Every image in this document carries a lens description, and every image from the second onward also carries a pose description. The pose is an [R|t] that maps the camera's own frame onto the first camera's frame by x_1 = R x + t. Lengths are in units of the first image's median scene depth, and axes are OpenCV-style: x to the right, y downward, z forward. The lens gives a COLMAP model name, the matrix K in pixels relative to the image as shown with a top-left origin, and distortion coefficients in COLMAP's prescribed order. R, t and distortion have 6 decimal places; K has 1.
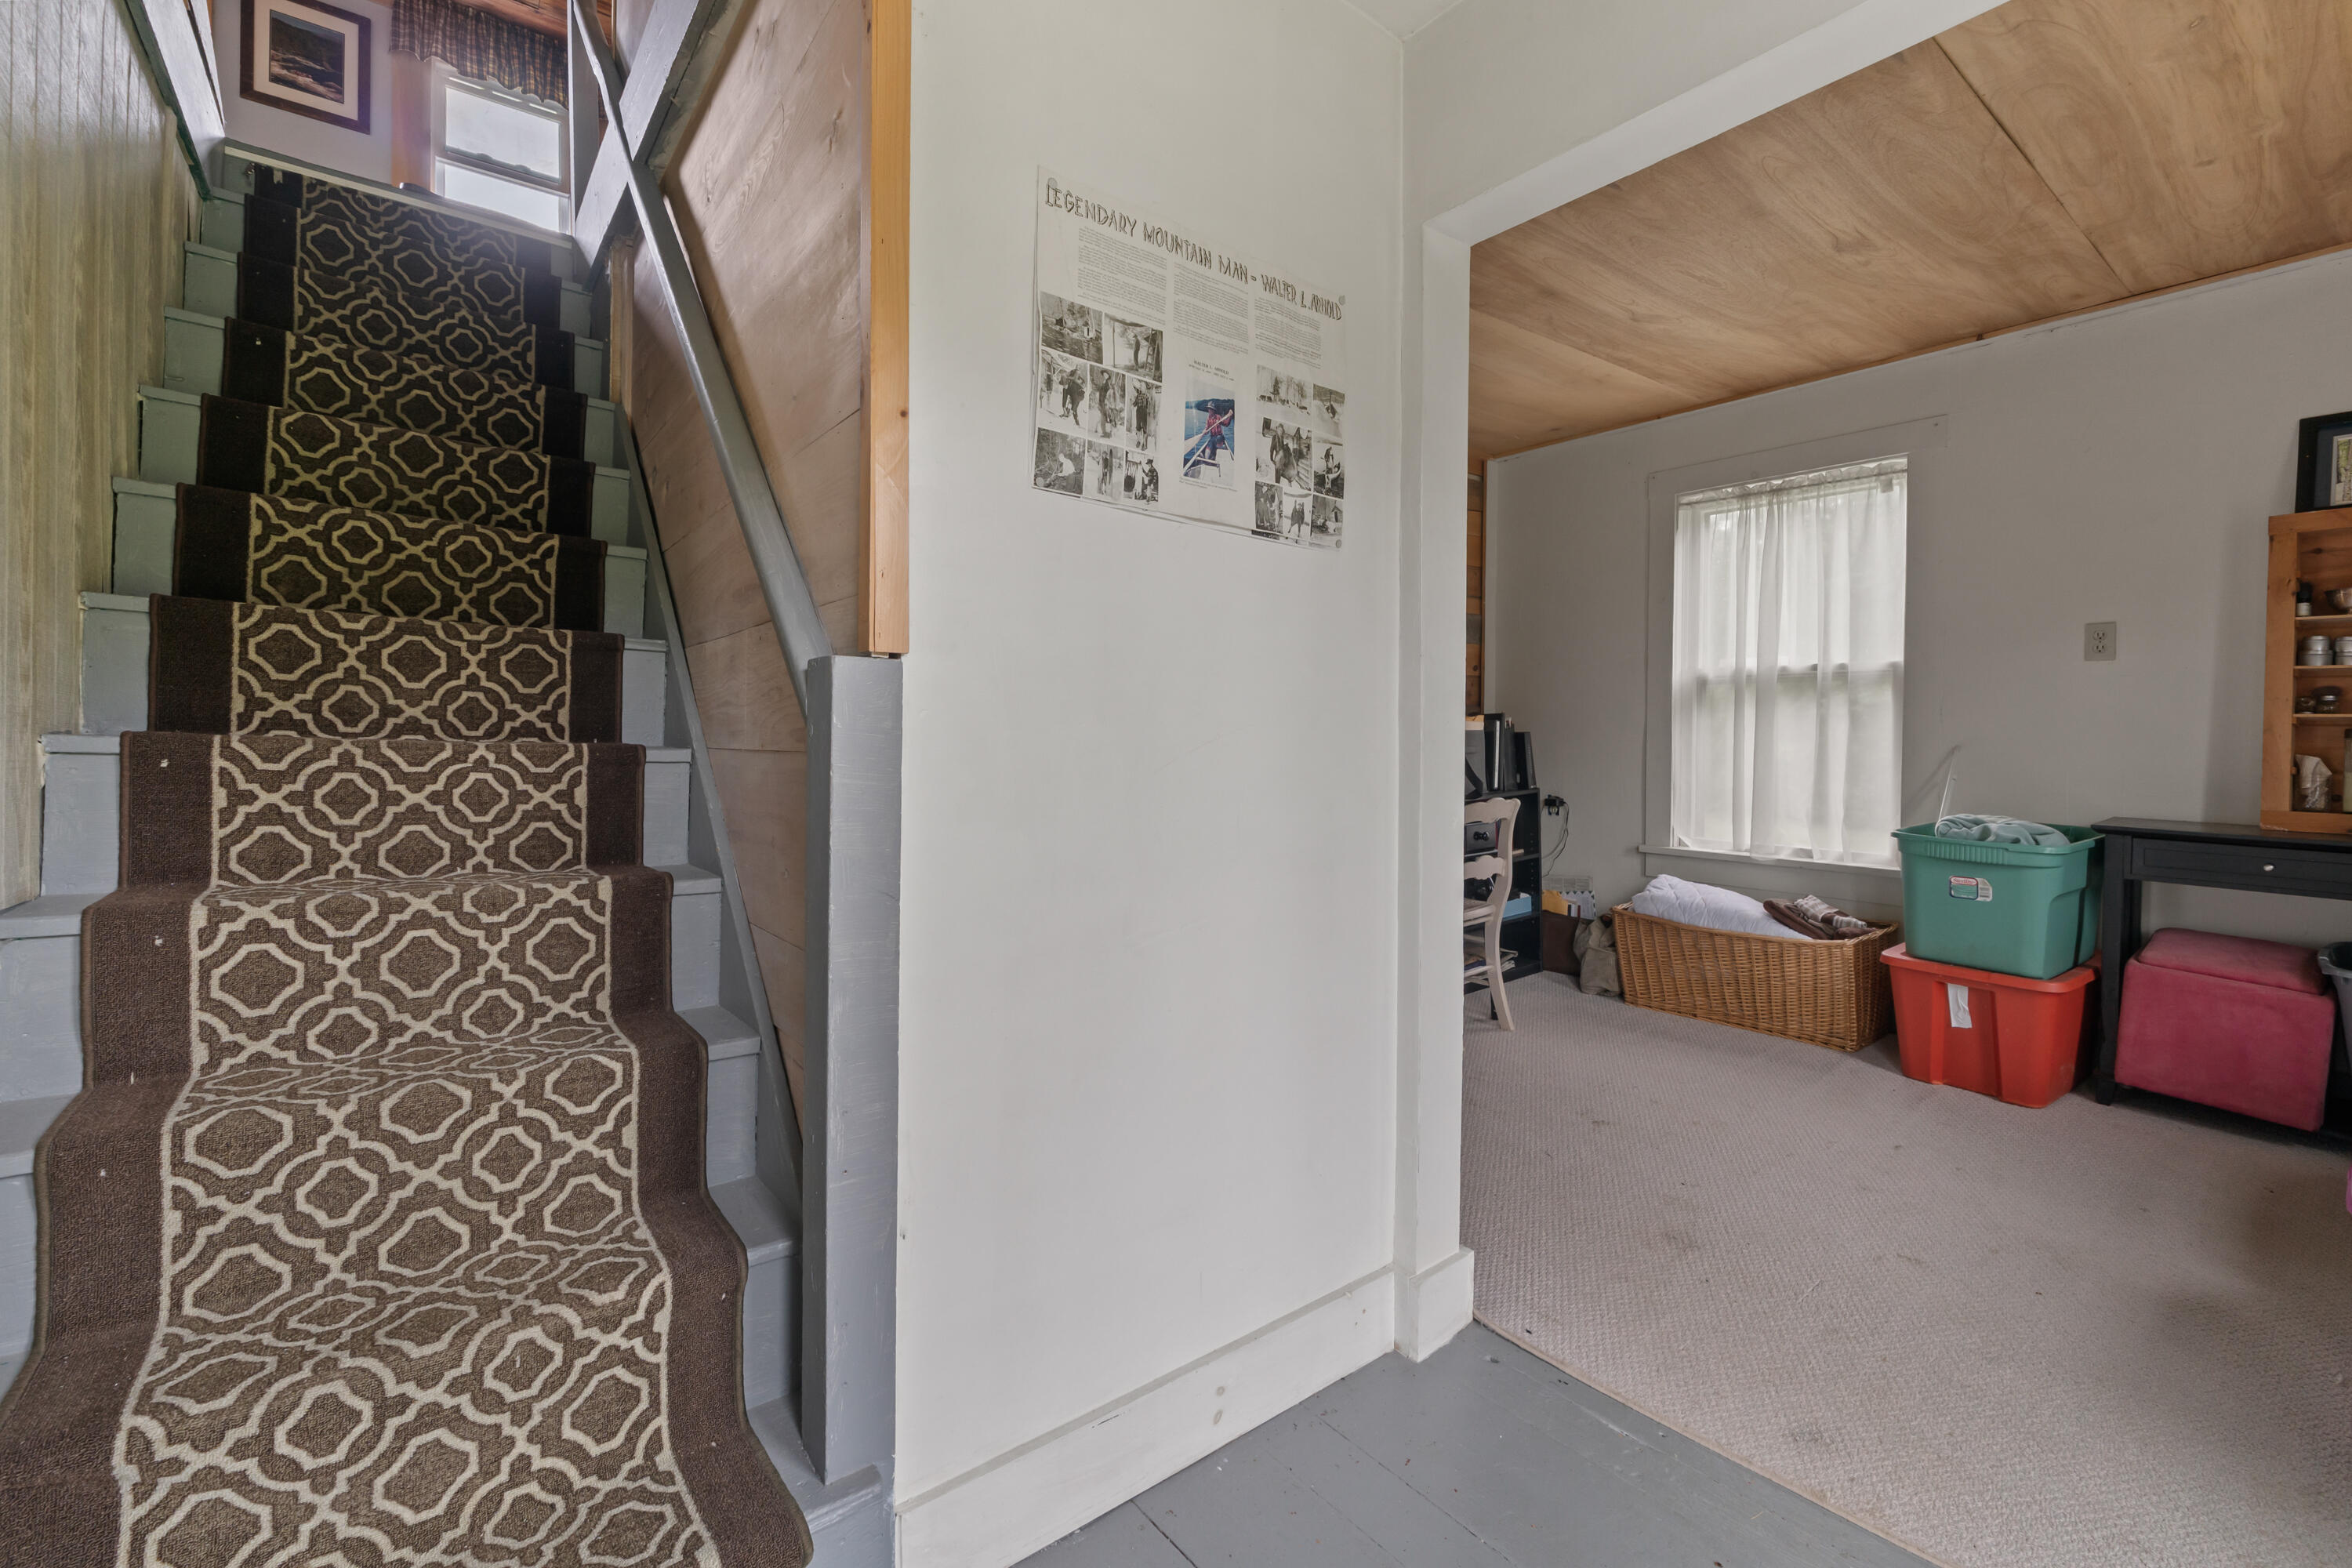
lens RADIAL K [[1004.3, 0, 1185.0], [0, 1004.3, 767.5], [0, 0, 1]] dist [0.001138, 0.000545]
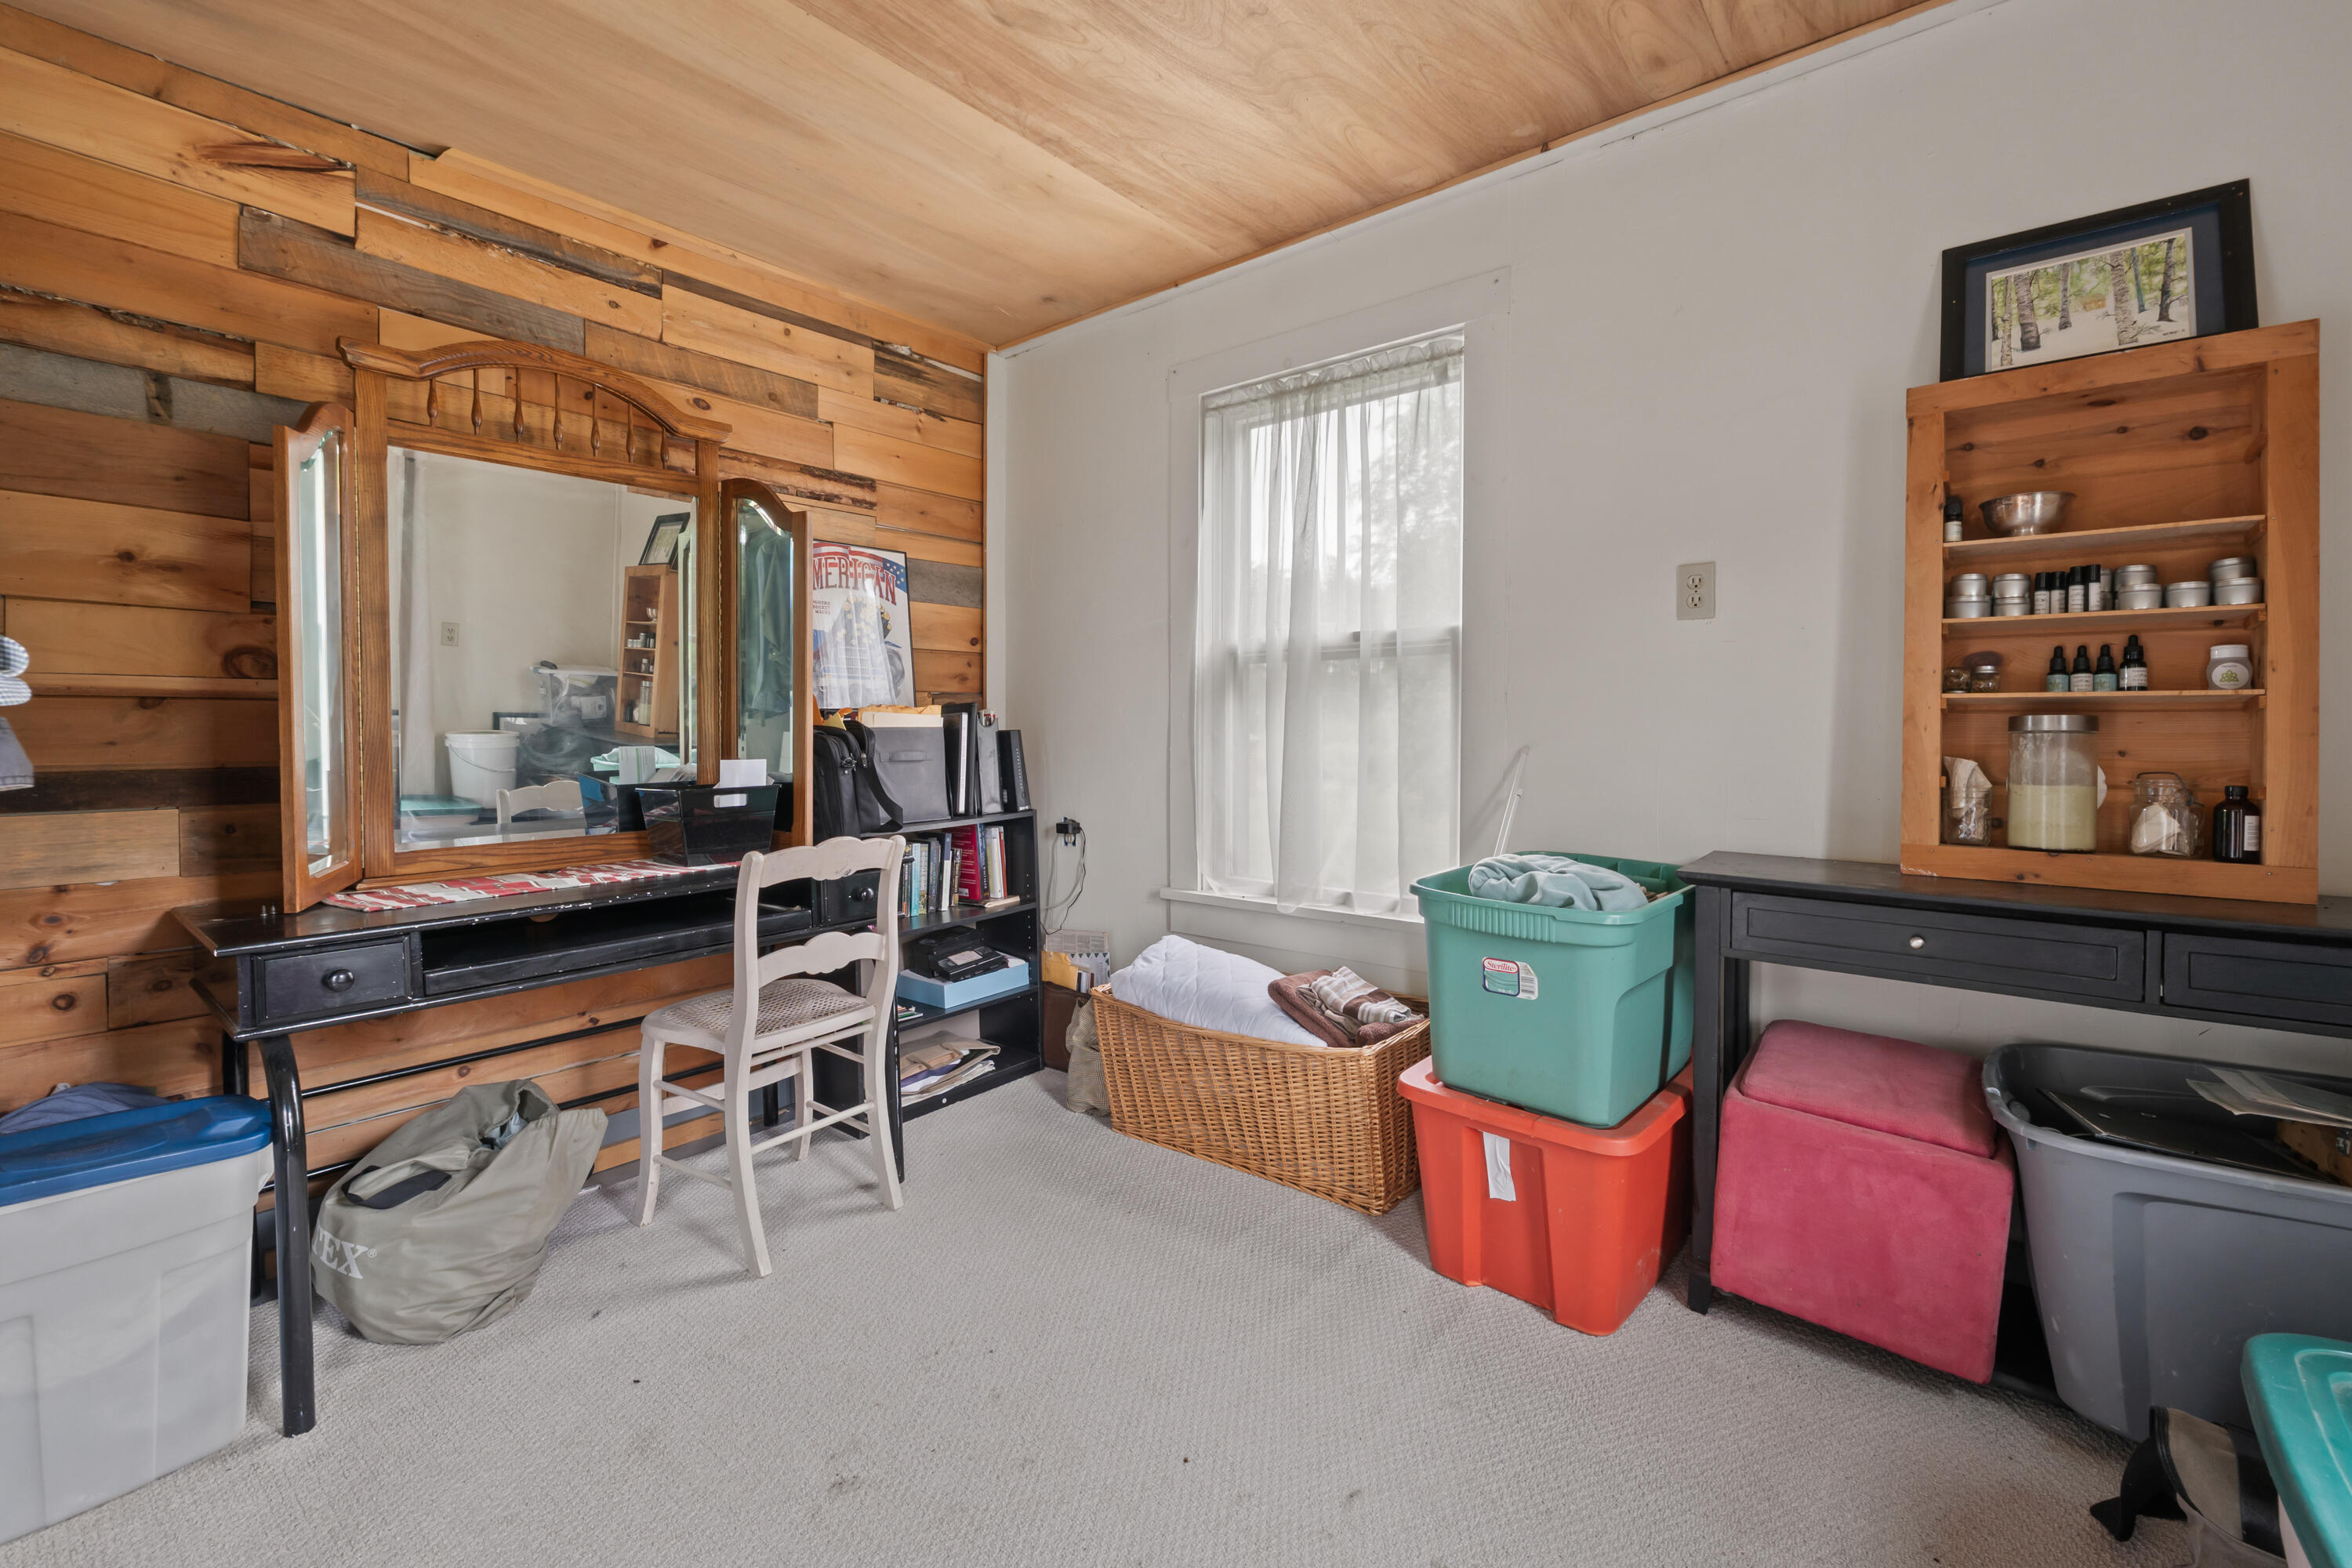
lens RADIAL K [[990.9, 0, 1173.0], [0, 990.9, 774.4], [0, 0, 1]] dist [-0.000113, -0.000136]
pose [[0.977589, -0.012639, 0.210144, 0.448086], [0.011794, 0.999917, 0.005272, -0.009966], [-0.210193, -0.002675, 0.977656, 0.445325]]
